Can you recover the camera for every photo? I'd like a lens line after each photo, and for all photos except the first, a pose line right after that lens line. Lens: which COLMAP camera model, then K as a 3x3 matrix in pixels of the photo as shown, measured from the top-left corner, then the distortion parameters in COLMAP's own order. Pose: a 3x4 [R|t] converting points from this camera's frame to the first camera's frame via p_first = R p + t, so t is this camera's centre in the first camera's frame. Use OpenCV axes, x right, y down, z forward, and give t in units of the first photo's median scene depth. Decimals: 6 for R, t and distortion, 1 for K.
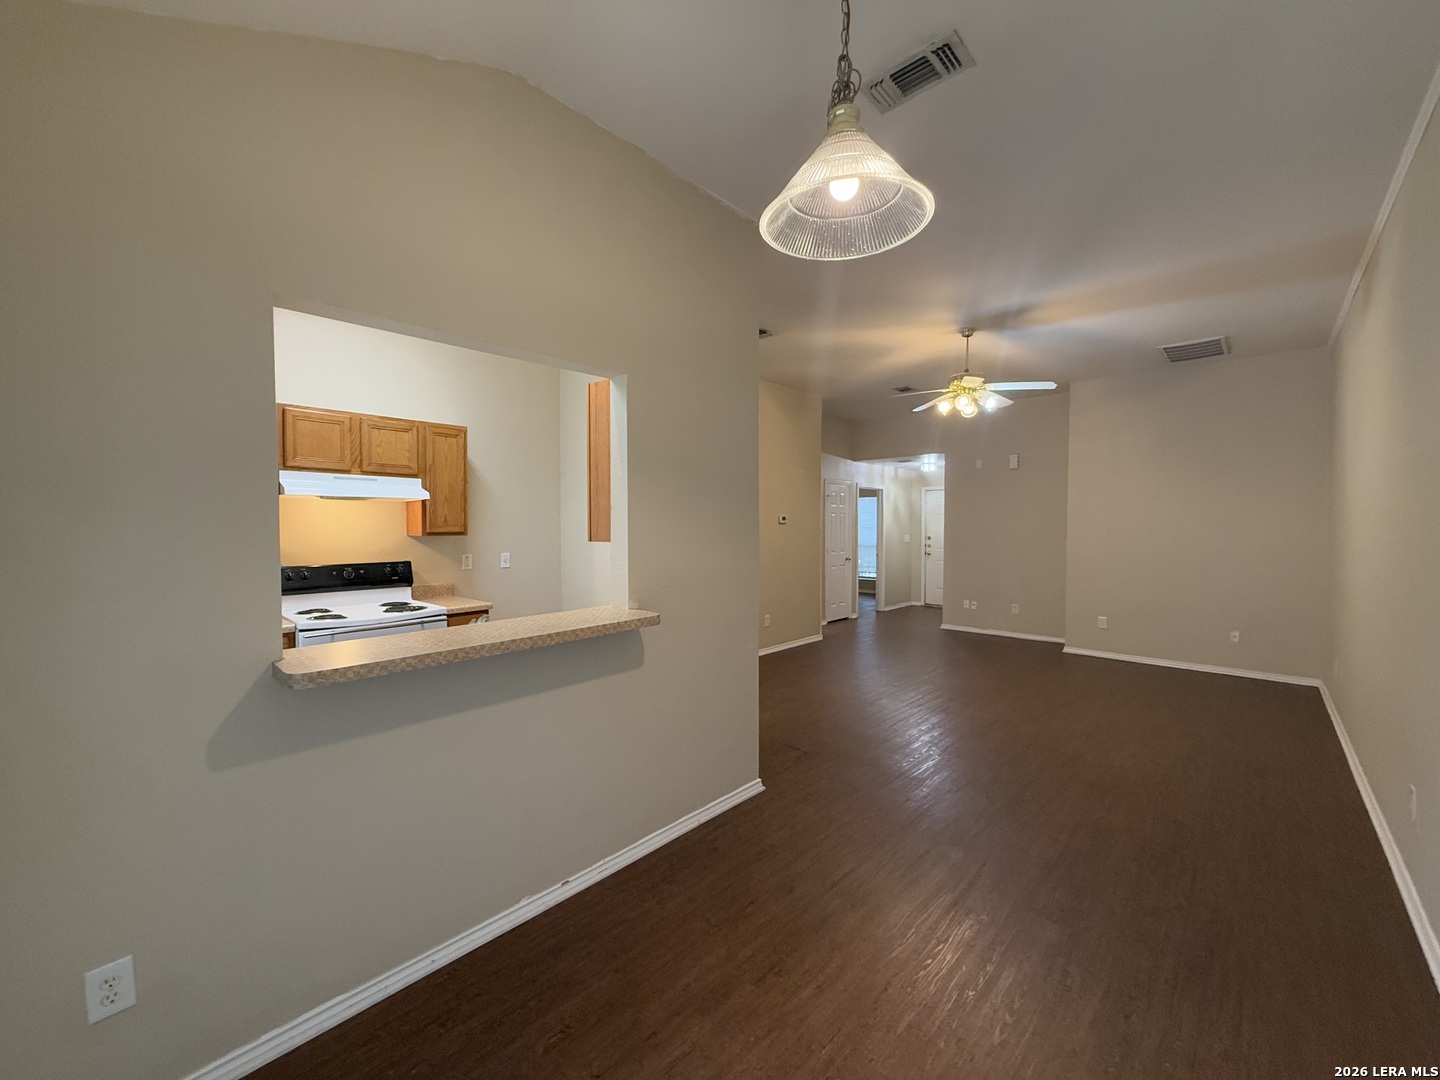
lens RADIAL K [[576.7, 0, 724.5], [0, 576.7, 539.3], [0, 0, 1]] dist [0.000411, -0.000656]
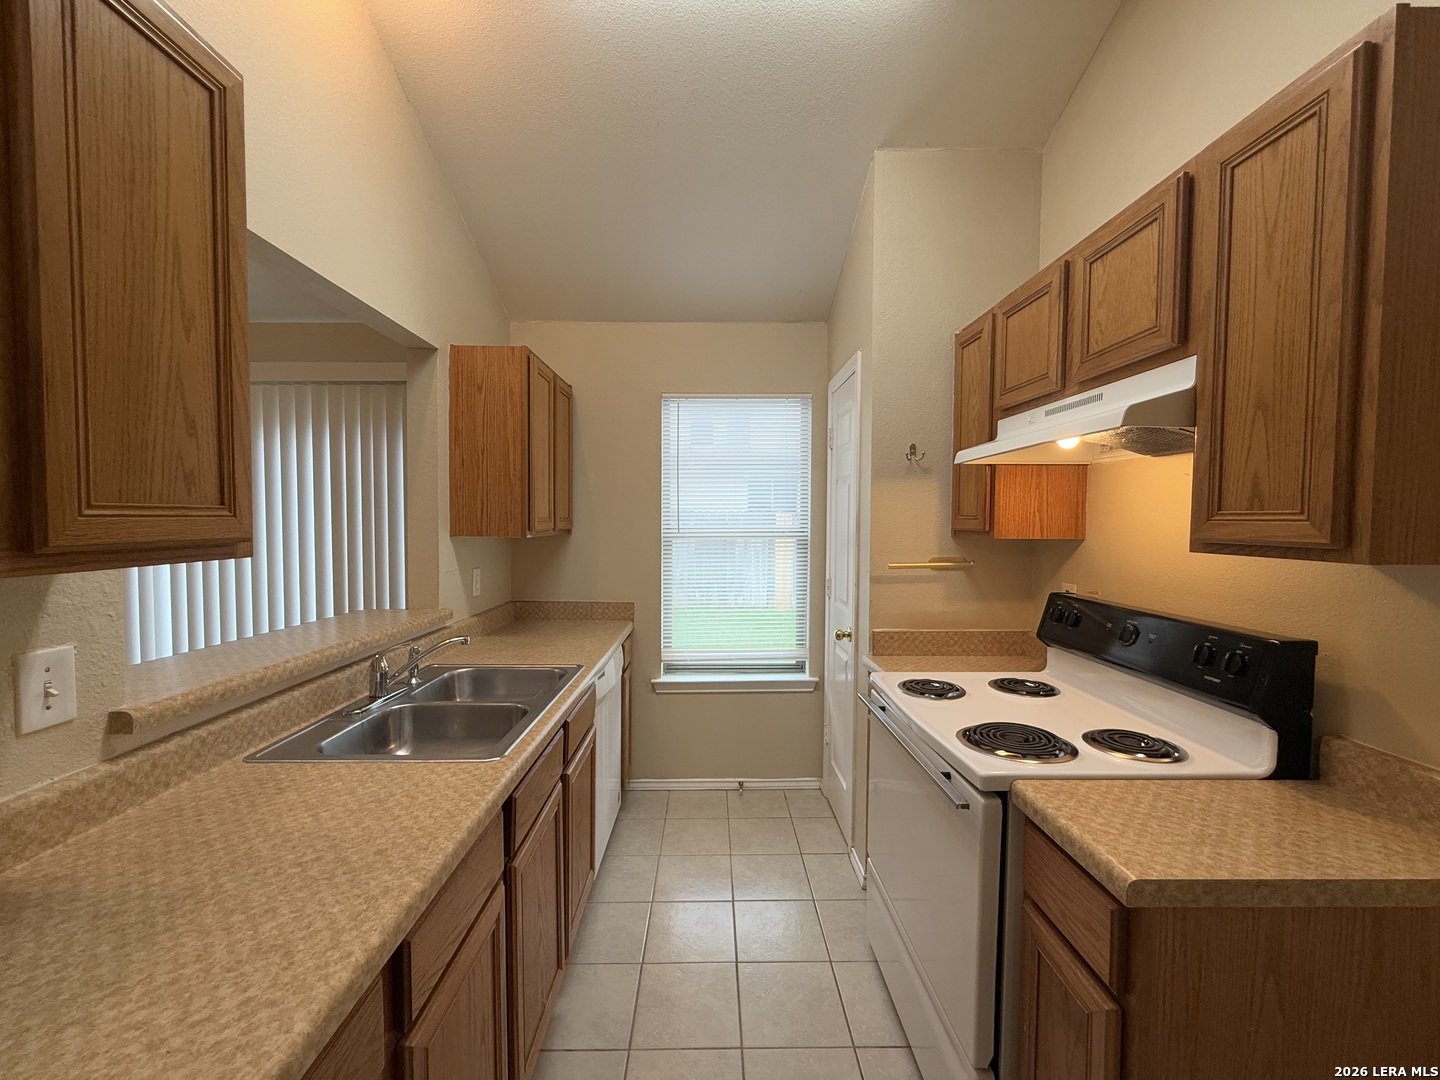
lens RADIAL K [[576.7, 0, 716.7], [0, 576.7, 543.1], [0, 0, 1]] dist [0.000411, -0.000656]
pose [[-0.733113, 0.030131, -0.679440, -0.154952], [-0.017985, 0.997810, 0.063656, -0.025391], [0.679869, 0.058887, -0.730965, 1.069626]]
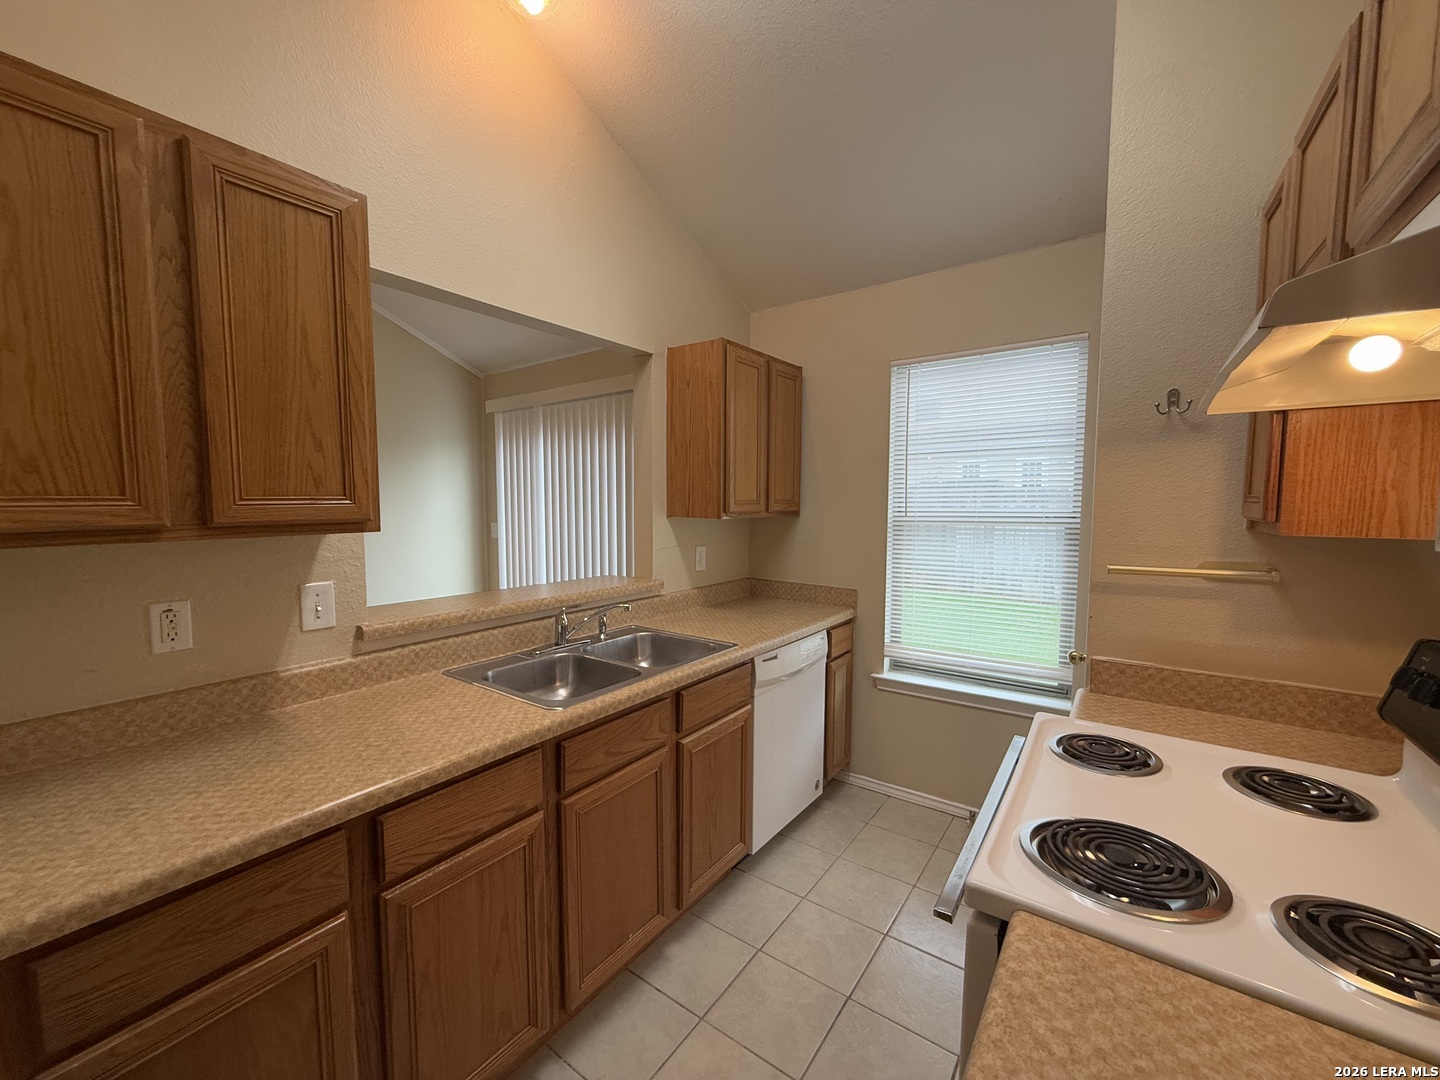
lens RADIAL K [[576.7, 0, 721.1], [0, 576.7, 543.5], [0, 0, 1]] dist [0.000411, -0.000656]
pose [[-0.994349, 0.013434, -0.105307, -0.351373], [0.002378, 0.994530, 0.104422, -0.029706], [0.106133, 0.103581, -0.988942, 1.132700]]
